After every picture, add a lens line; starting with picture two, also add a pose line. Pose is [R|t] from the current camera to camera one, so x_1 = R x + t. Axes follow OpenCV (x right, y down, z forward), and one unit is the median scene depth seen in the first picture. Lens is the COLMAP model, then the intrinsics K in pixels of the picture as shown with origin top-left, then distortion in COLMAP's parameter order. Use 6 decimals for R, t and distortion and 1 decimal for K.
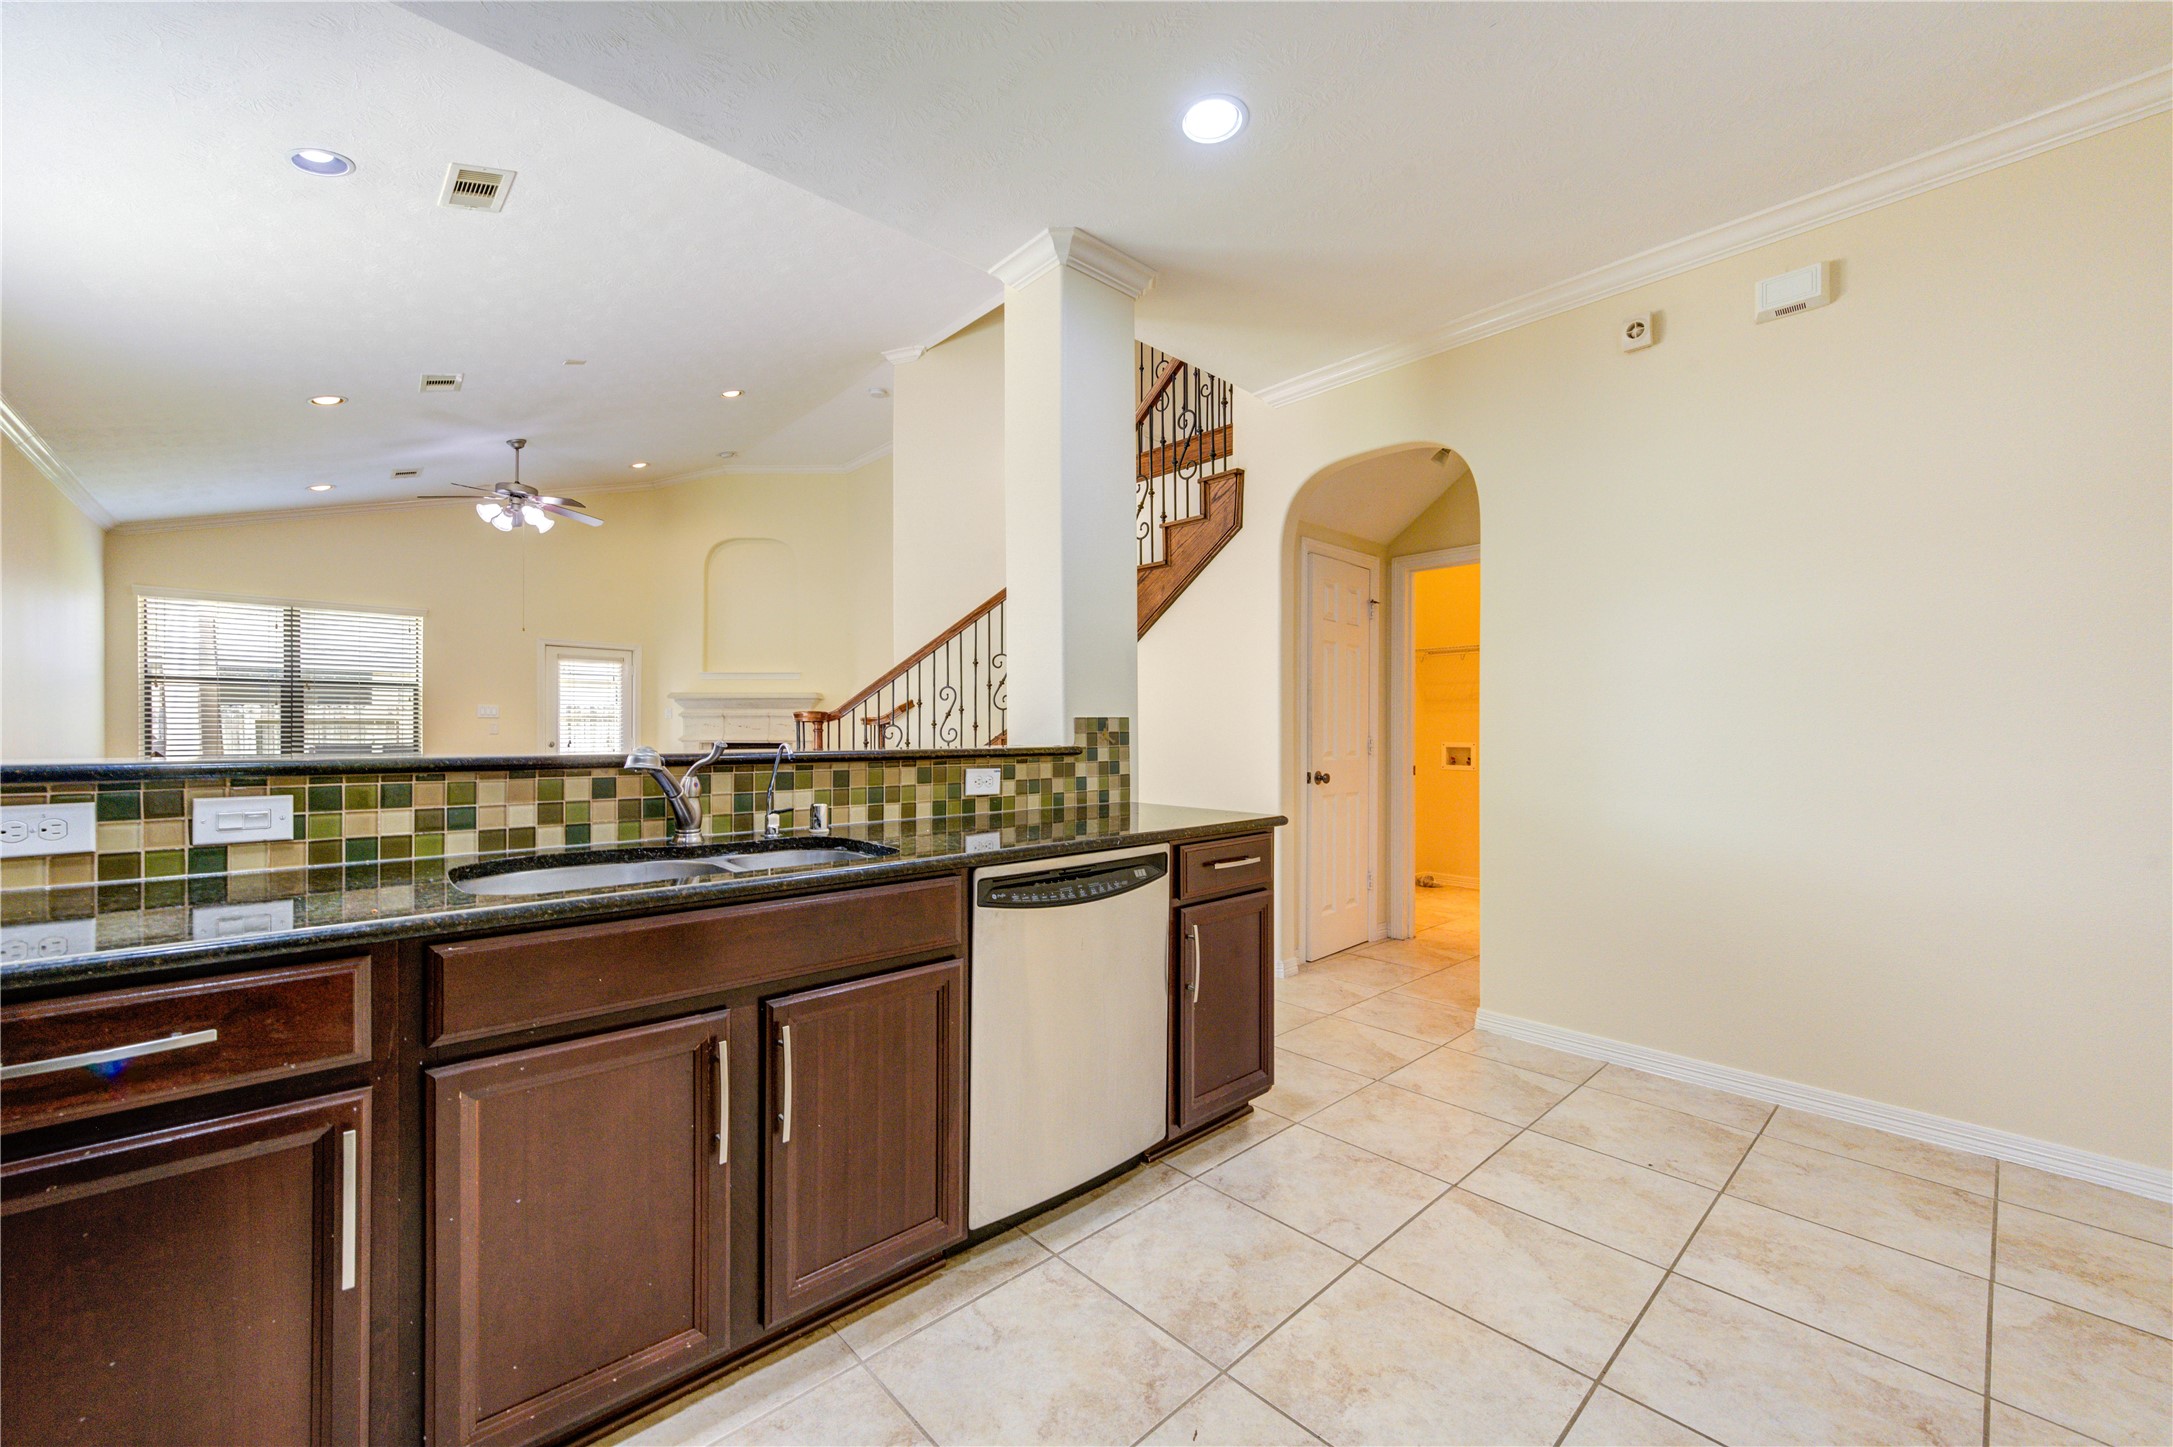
lens RADIAL K [[854.7, 0, 1084.8], [0, 854.7, 731.7], [0, 0, 1]] dist [-0.000225, 0.000669]
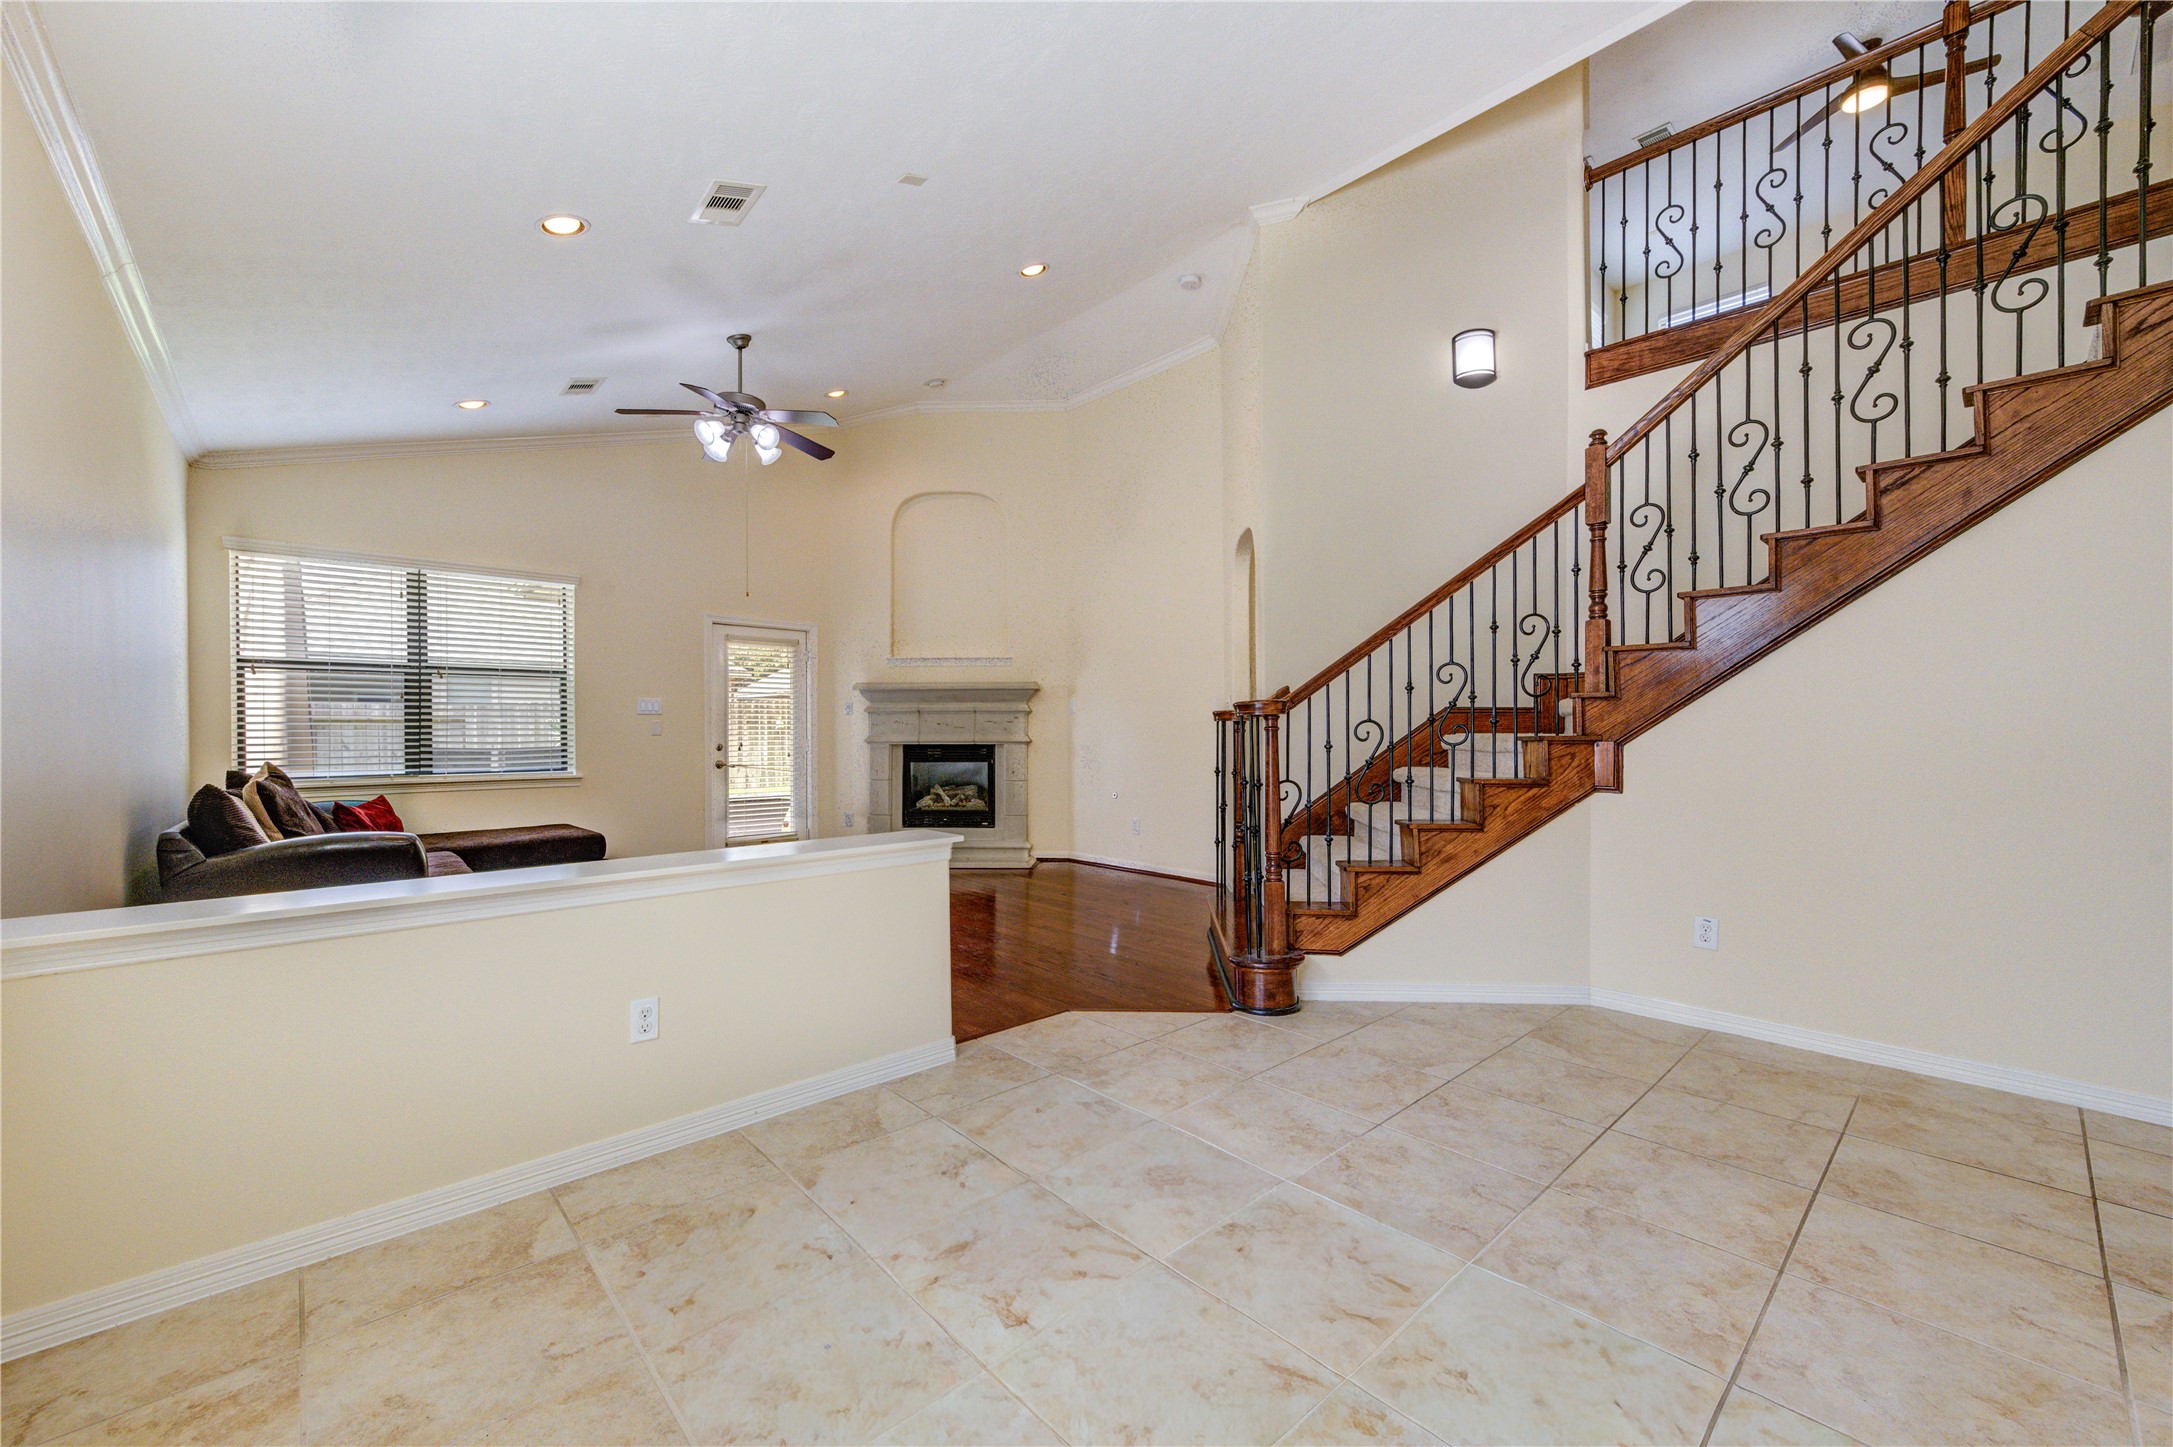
lens RADIAL K [[854.7, 0, 1084.4], [0, 854.7, 735.0], [0, 0, 1]] dist [-0.000225, 0.000669]
pose [[0.999976, -0.003712, -0.005929, -0.448304], [0.003752, 0.999970, 0.006761, -0.001184], [0.005903, -0.006783, 0.999960, 0.322190]]
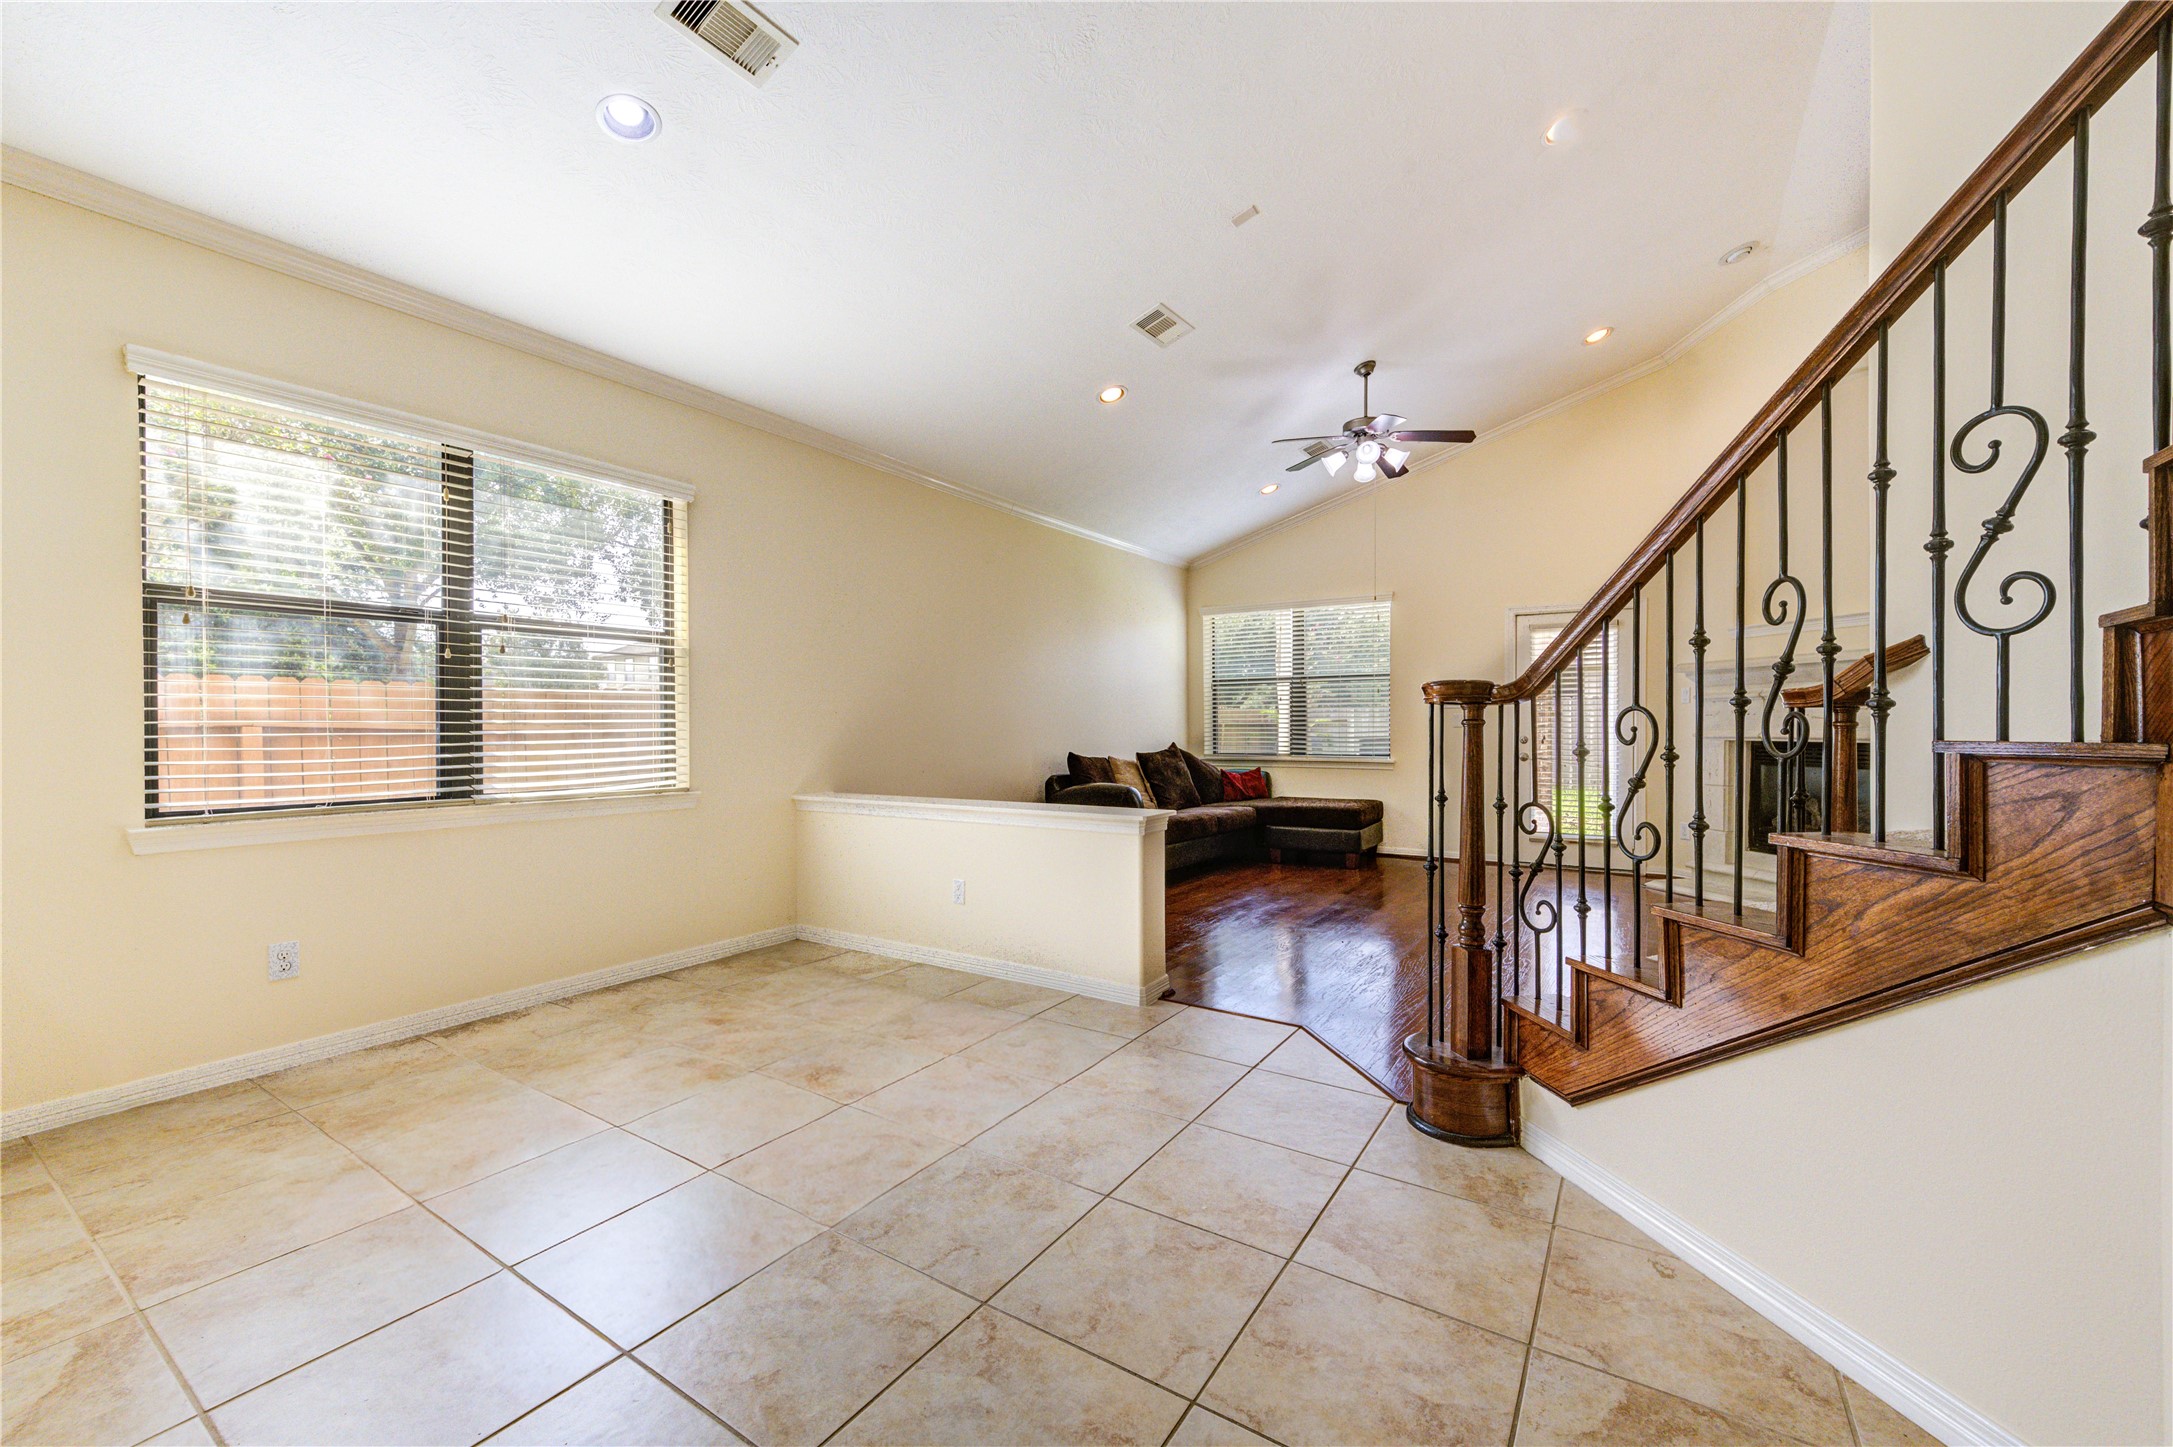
lens RADIAL K [[854.7, 0, 1100.5], [0, 854.7, 735.6], [0, 0, 1]] dist [-0.000225, 0.000669]
pose [[0.248313, 0.010142, -0.968627, 0.079409], [0.004533, 0.999922, 0.011632, -0.000223], [0.968669, -0.007279, 0.248248, 0.685207]]
